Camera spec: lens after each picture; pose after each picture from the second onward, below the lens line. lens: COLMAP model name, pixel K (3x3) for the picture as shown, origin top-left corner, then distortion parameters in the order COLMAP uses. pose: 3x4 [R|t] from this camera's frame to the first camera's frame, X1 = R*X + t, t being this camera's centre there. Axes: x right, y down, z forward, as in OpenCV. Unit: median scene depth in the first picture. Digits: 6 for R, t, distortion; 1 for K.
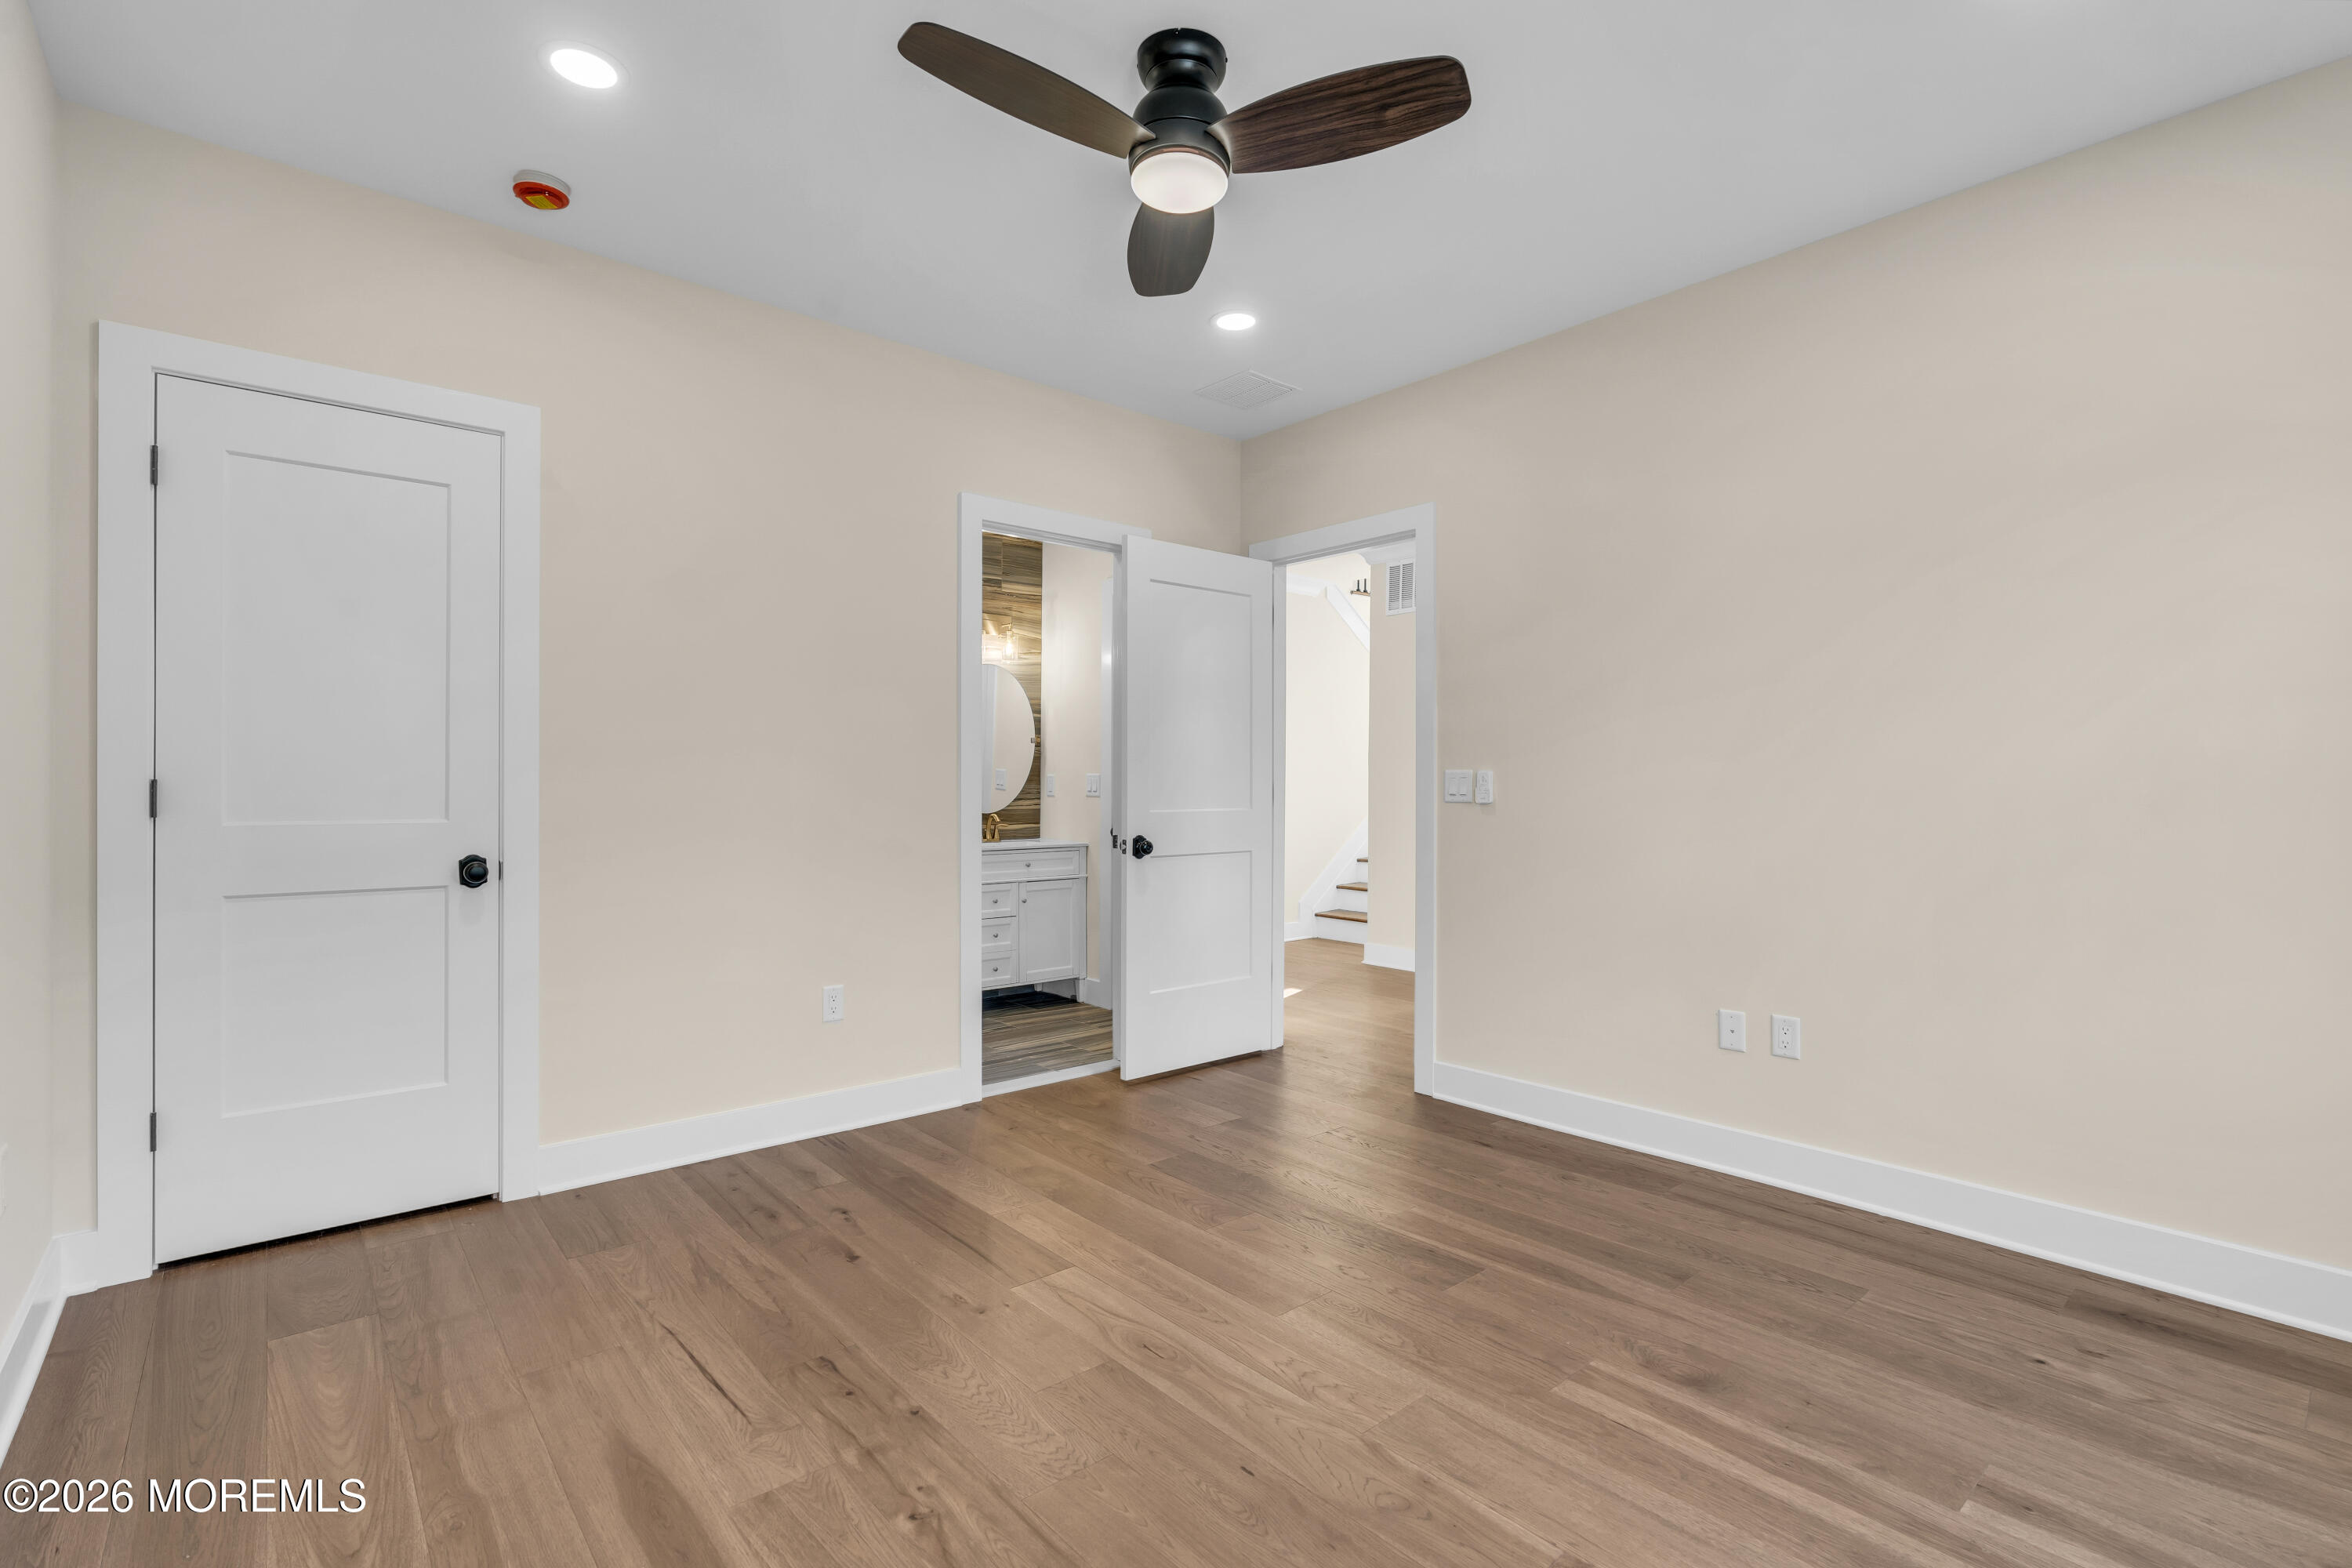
lens RADIAL K [[1059.8, 0, 1176.0], [0, 1059.8, 784.0], [0, 0, 1]] dist [-0.002206, -0.000470]
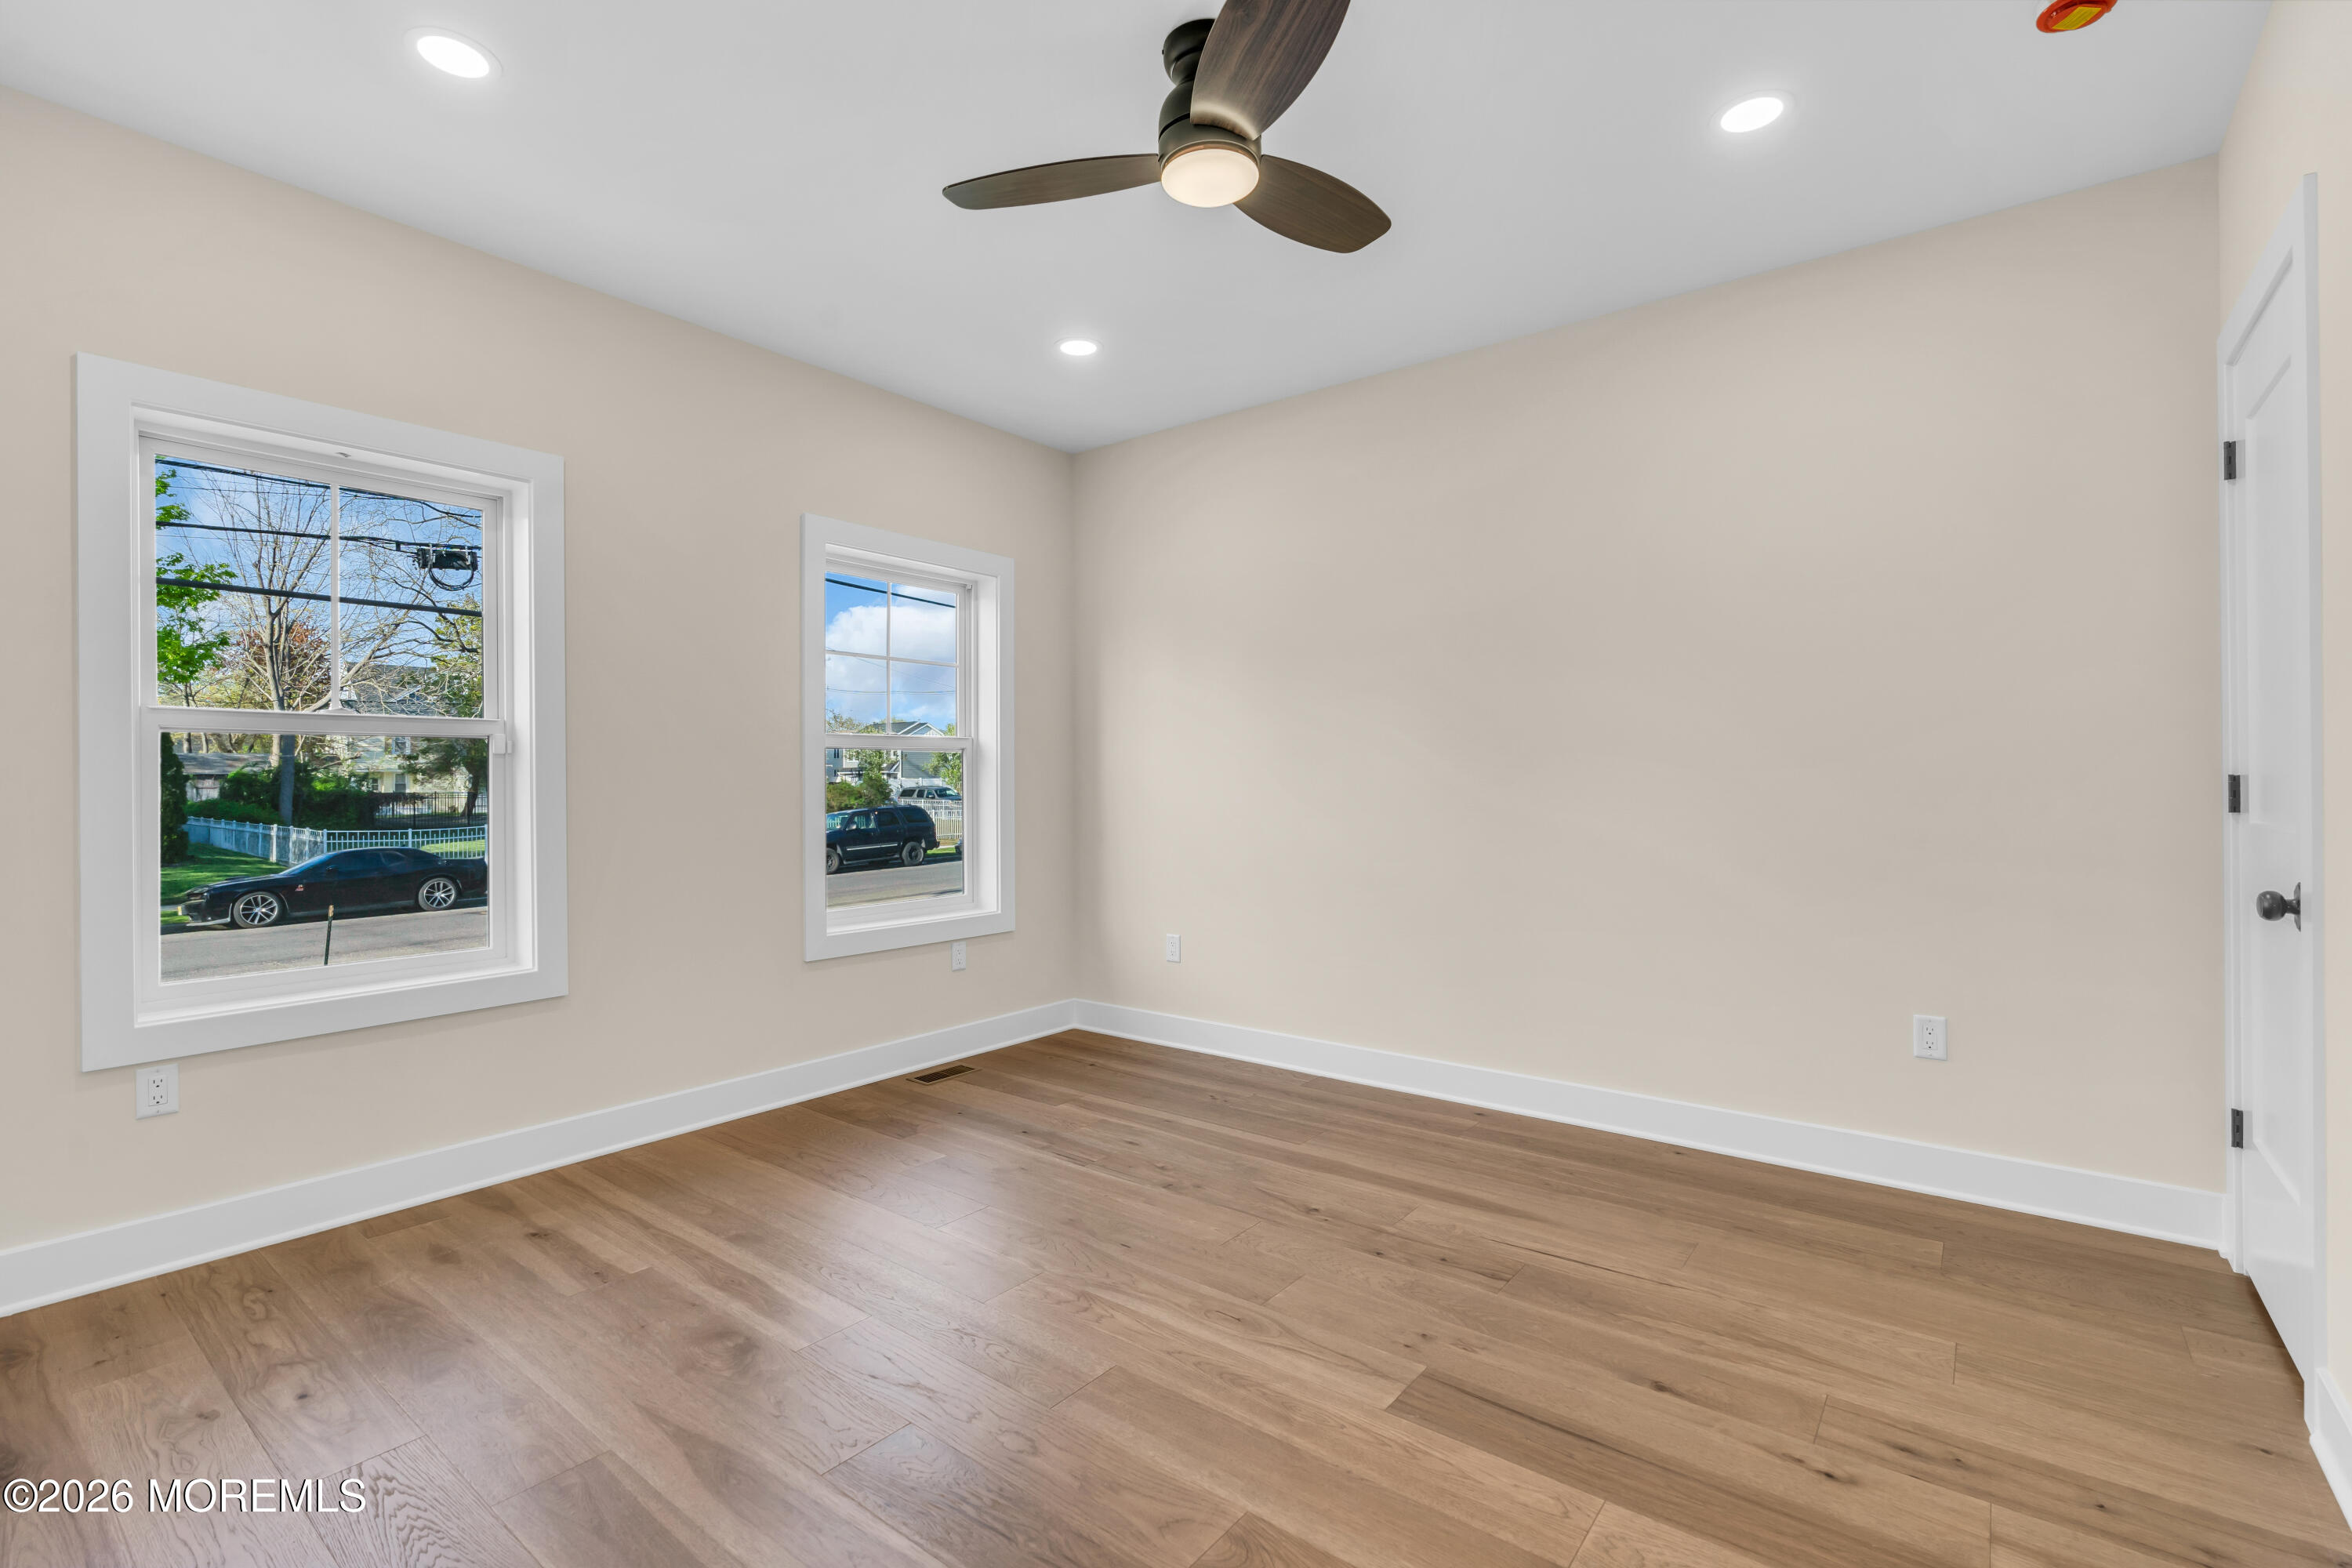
lens RADIAL K [[1059.8, 0, 1176.0], [0, 1059.8, 784.0], [0, 0, 1]] dist [-0.002206, -0.000470]
pose [[-0.980344, 0.001065, -0.197292, 0.223656], [0.000580, 0.999997, 0.002518, 0.001217], [0.197294, 0.002354, -0.980341, 1.901341]]
